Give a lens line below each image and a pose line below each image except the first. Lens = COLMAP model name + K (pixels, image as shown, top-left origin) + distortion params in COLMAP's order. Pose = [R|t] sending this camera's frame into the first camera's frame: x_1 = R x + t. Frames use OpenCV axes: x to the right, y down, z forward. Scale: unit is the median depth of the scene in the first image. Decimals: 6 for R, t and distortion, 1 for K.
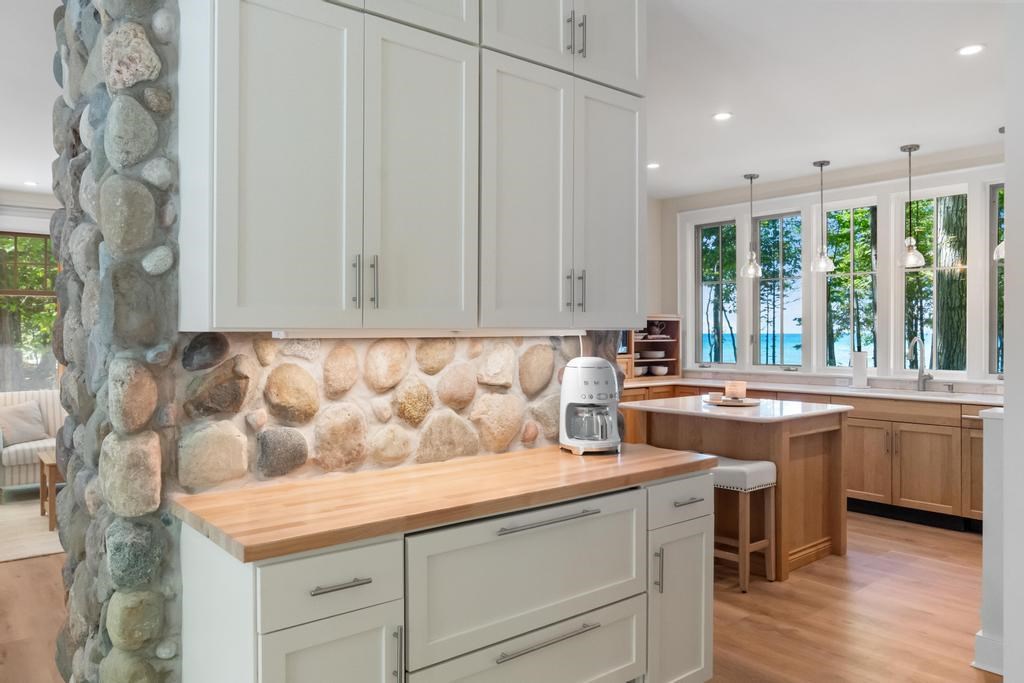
lens RADIAL K [[727.0, 0, 512.0], [0, 727.0, 341.5], [0, 0, 1]] dist [-0.015780, -0.004192]
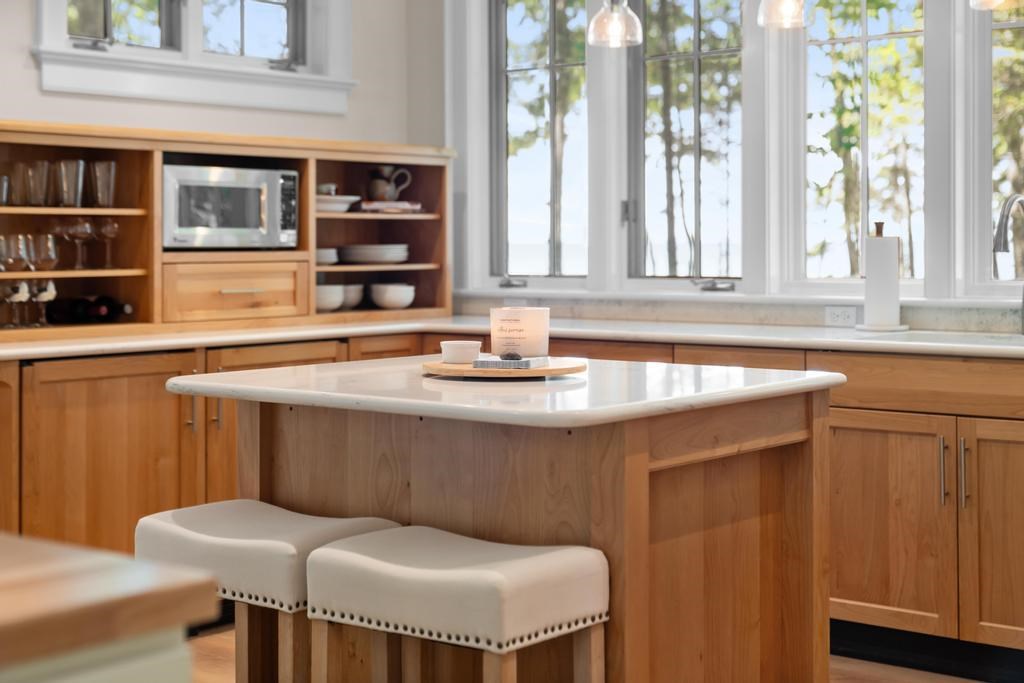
lens RADIAL K [[1601.3, 0, 515.2], [0, 1601.3, 260.4], [0, 0, 1]] dist [0.025957, 0.136600]
pose [[0.980191, -0.006061, 0.197962, 0.121288], [0.005563, 0.999980, 0.003074, 0.023422], [-0.197976, -0.001912, 0.980205, 0.203836]]
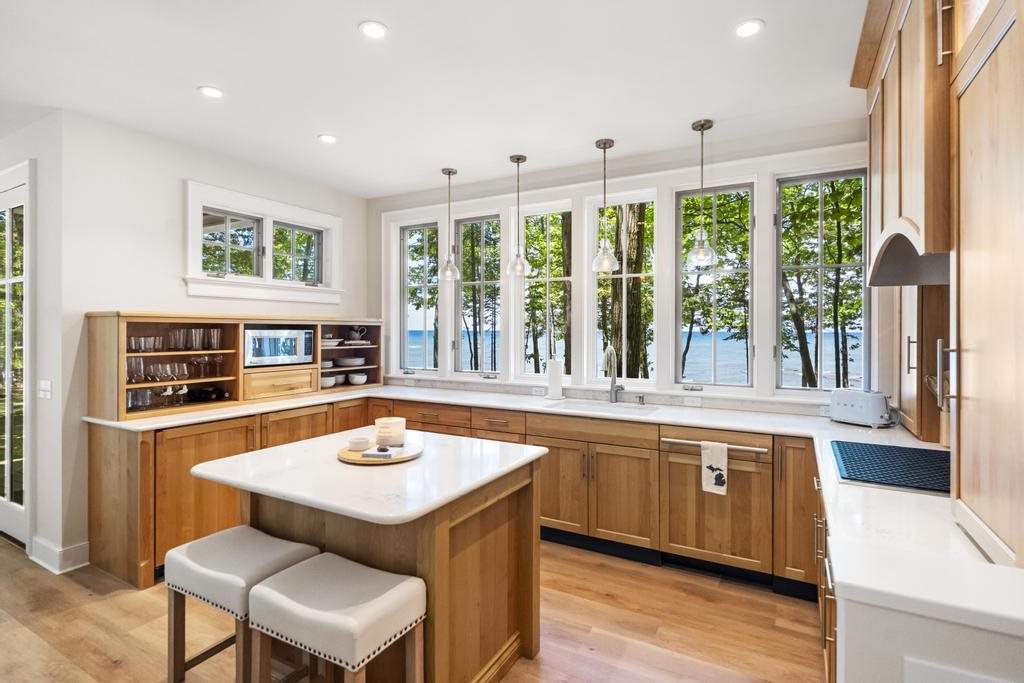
lens RADIAL K [[507.7, 0, 512.0], [0, 507.7, 341.5], [0, 0, 1]] dist [-0.001705, -0.000244]
pose [[0.933951, -0.004224, 0.357377, 0.188397], [0.000212, 0.999937, 0.011264, -0.018537], [-0.357402, -0.010444, 0.933892, 0.395640]]
